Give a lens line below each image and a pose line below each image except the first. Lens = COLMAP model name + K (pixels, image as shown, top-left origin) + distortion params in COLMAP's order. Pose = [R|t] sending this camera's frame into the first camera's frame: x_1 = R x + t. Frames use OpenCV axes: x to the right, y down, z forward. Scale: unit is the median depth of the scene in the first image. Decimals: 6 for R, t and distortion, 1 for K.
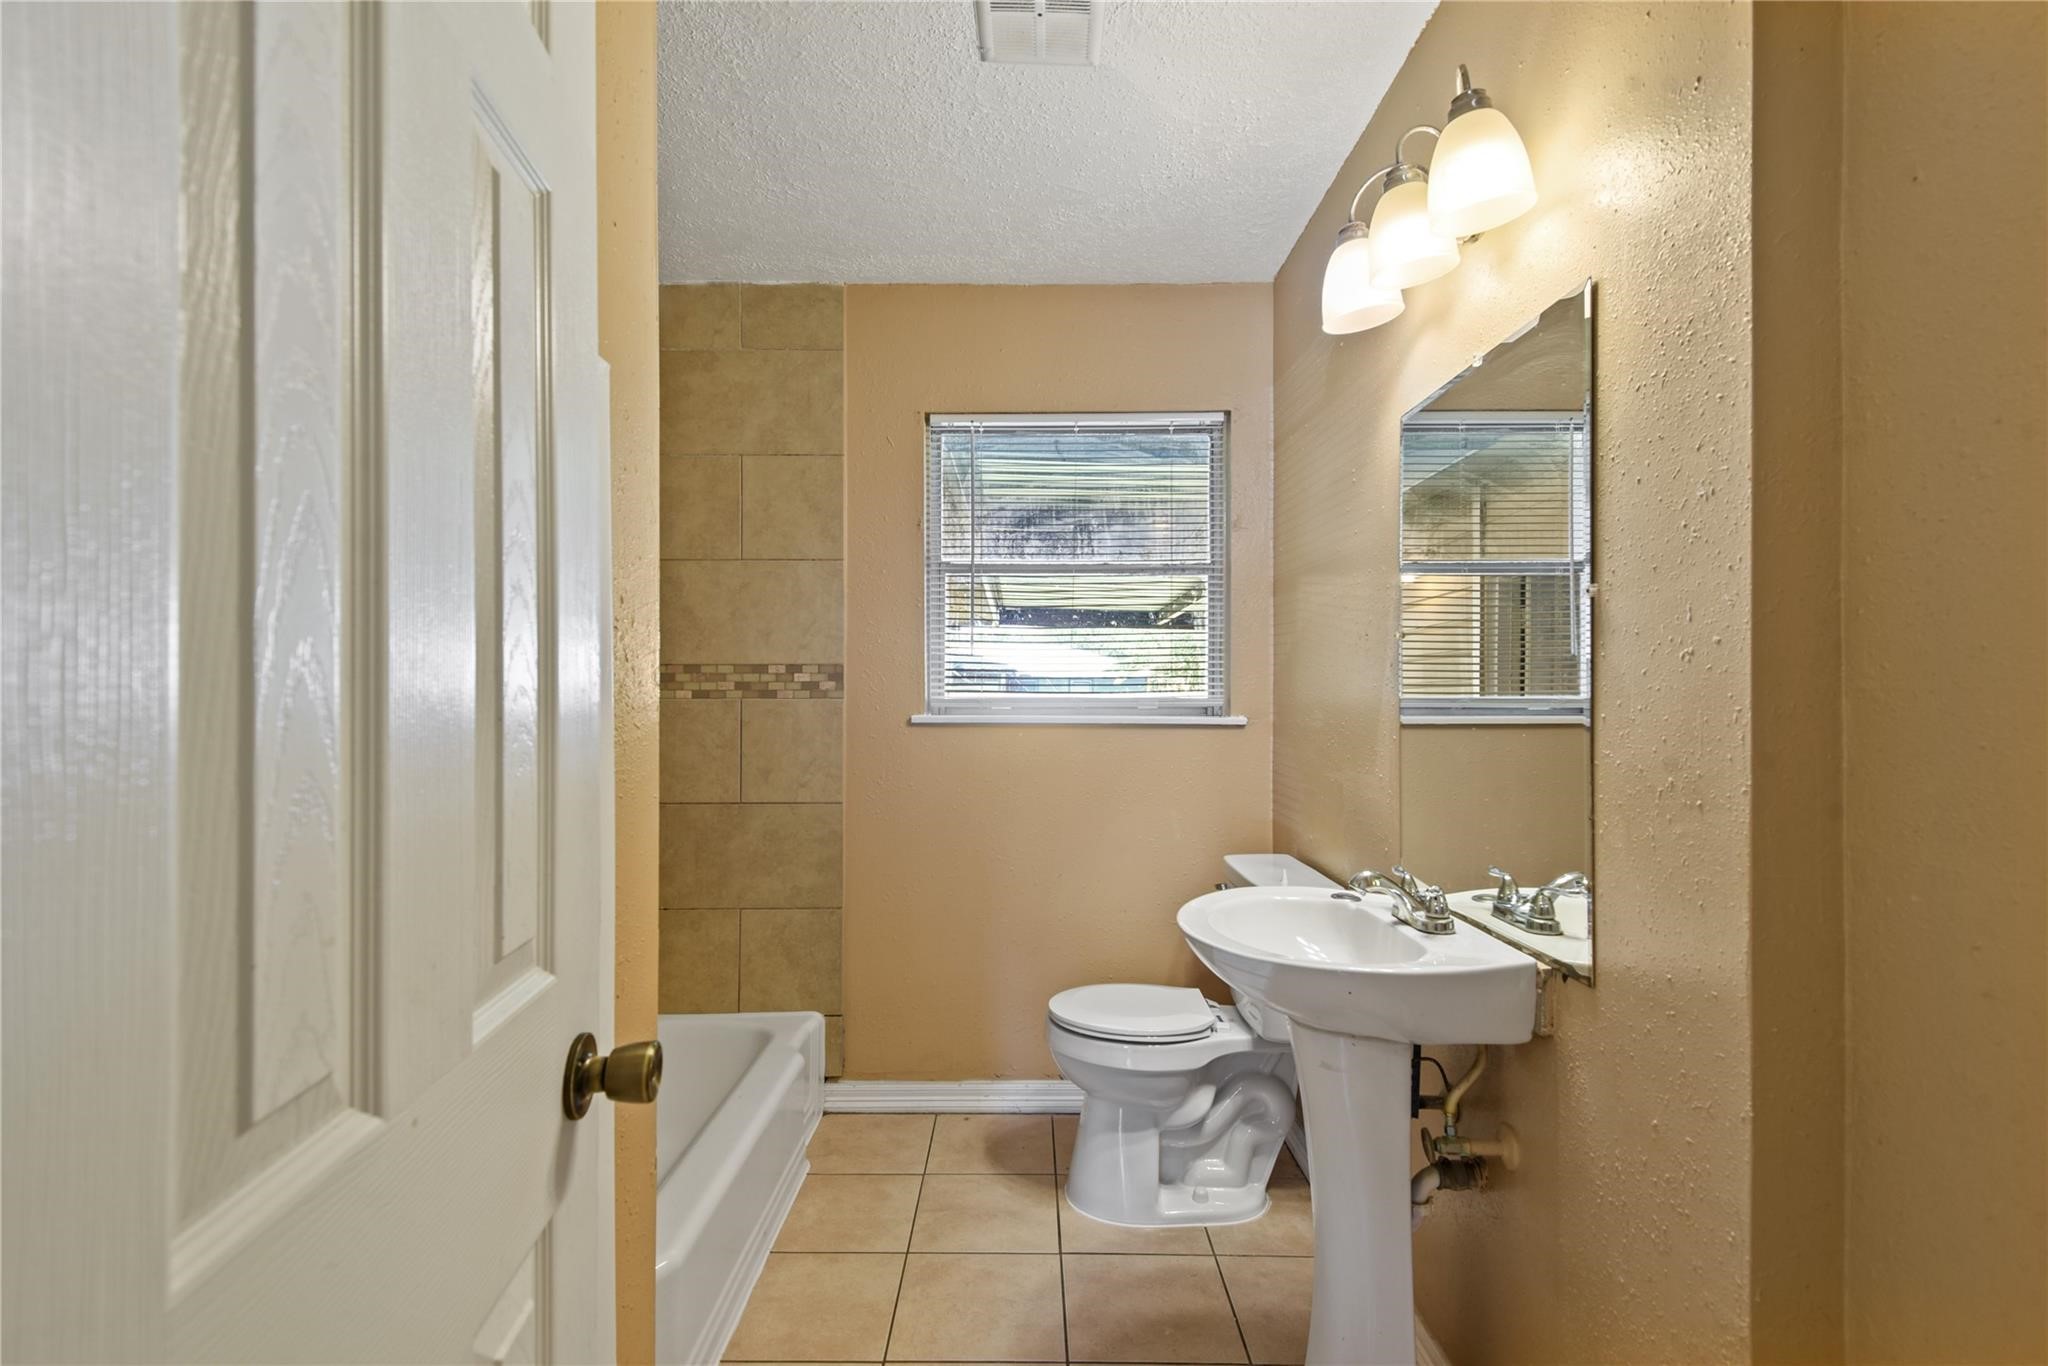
lens RADIAL K [[942.9, 0, 1029.9], [0, 942.9, 685.6], [0, 0, 1]] dist [0.018143, -0.003602]
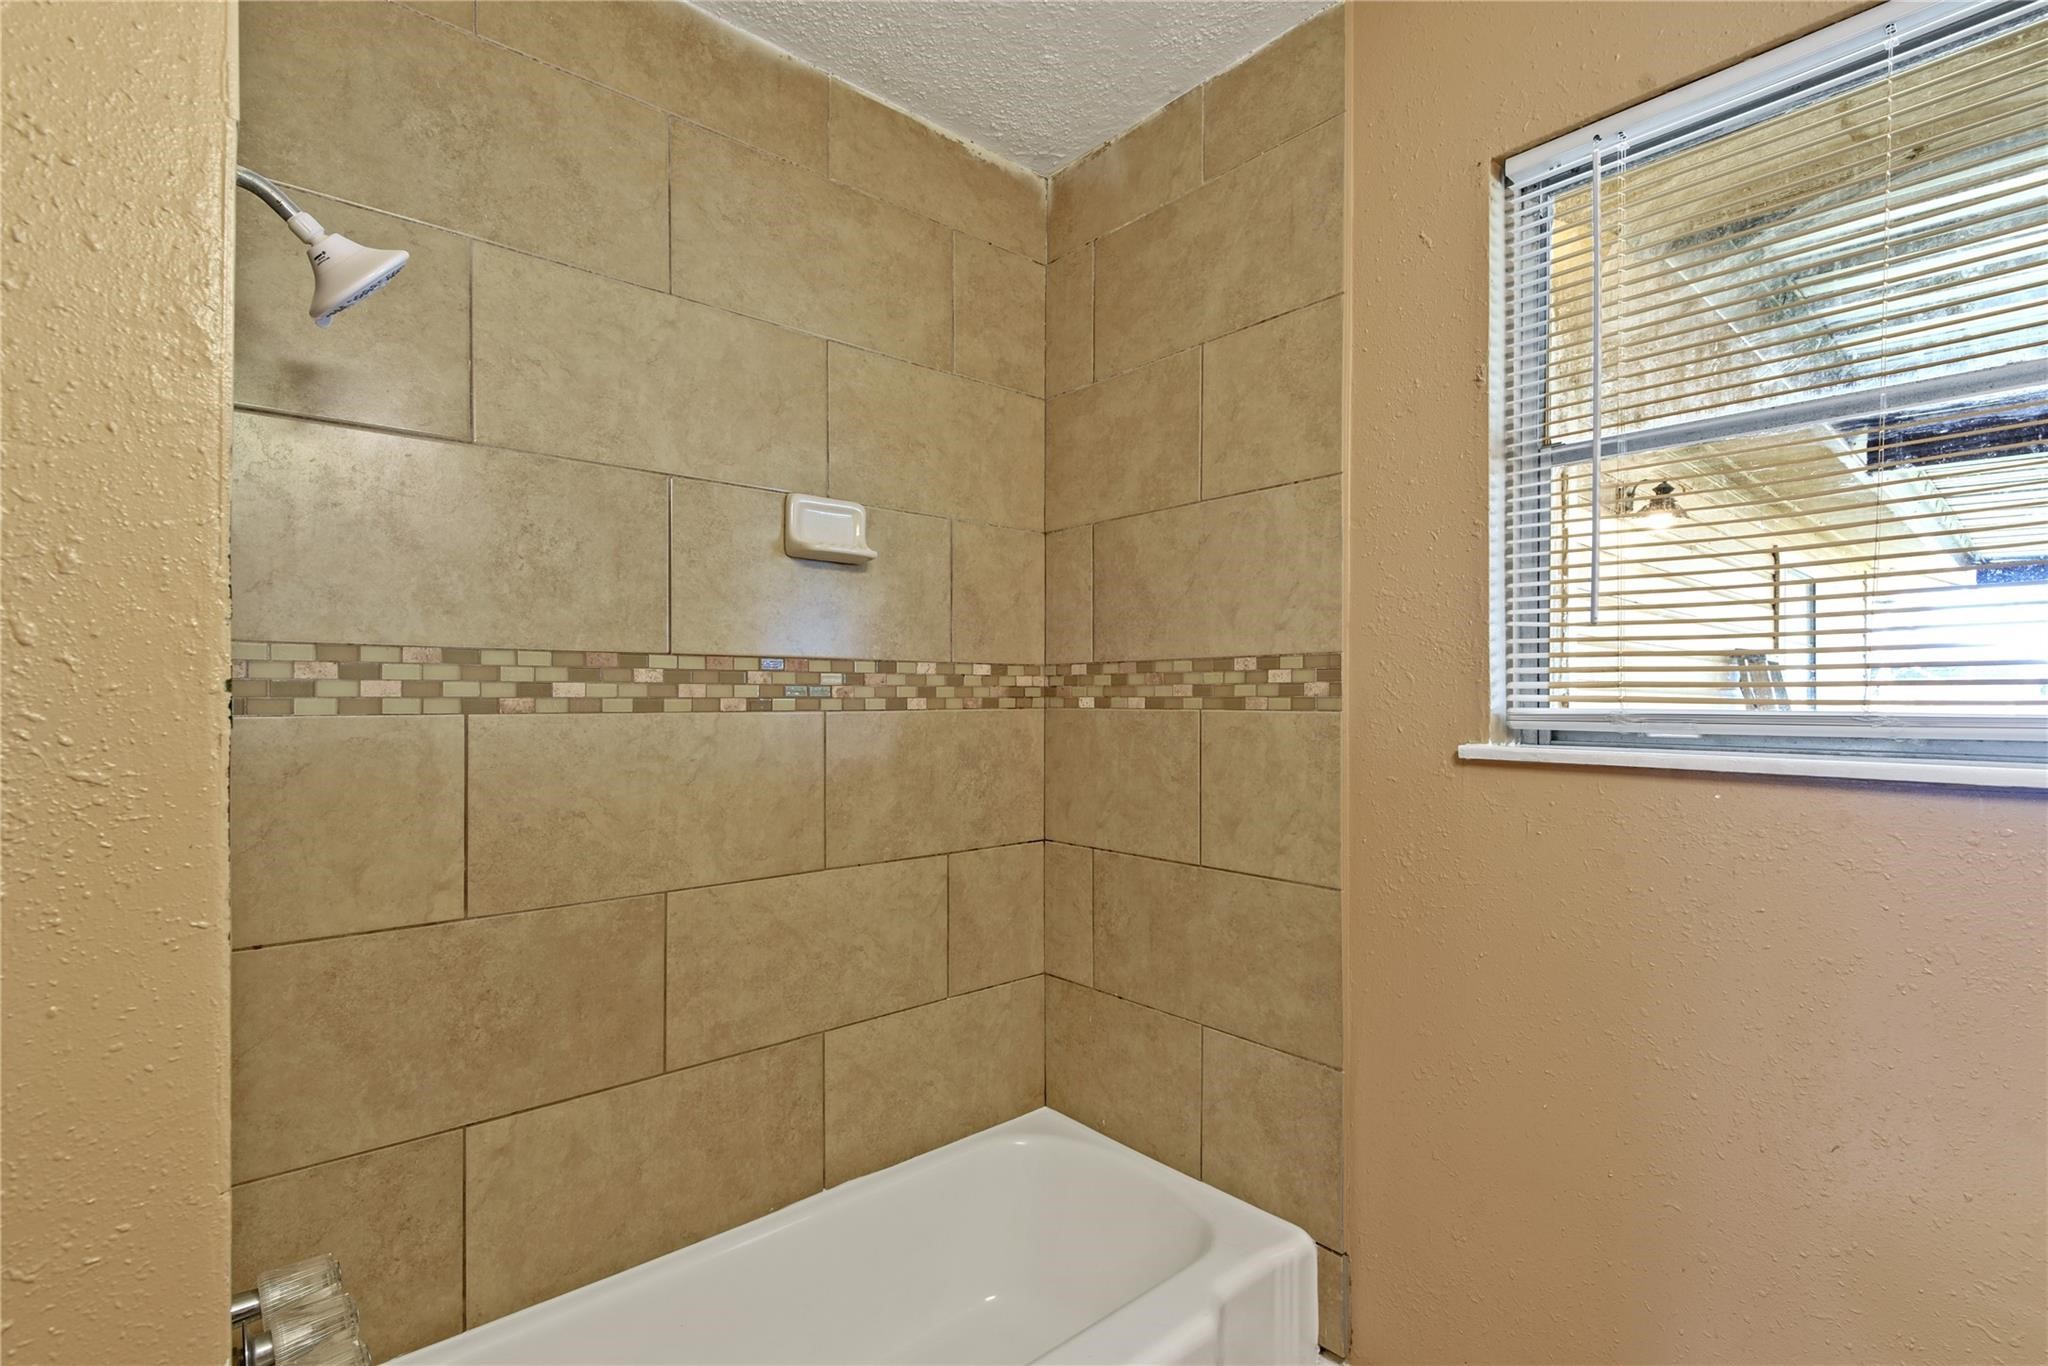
lens RADIAL K [[942.9, 0, 1015.9], [0, 942.9, 694.9], [0, 0, 1]] dist [0.018143, -0.003602]
pose [[0.653306, -0.001611, -0.757092, 0.113181], [0.004343, 0.999989, 0.001620, 0.001722], [0.757082, -0.004346, 0.653306, 0.466108]]
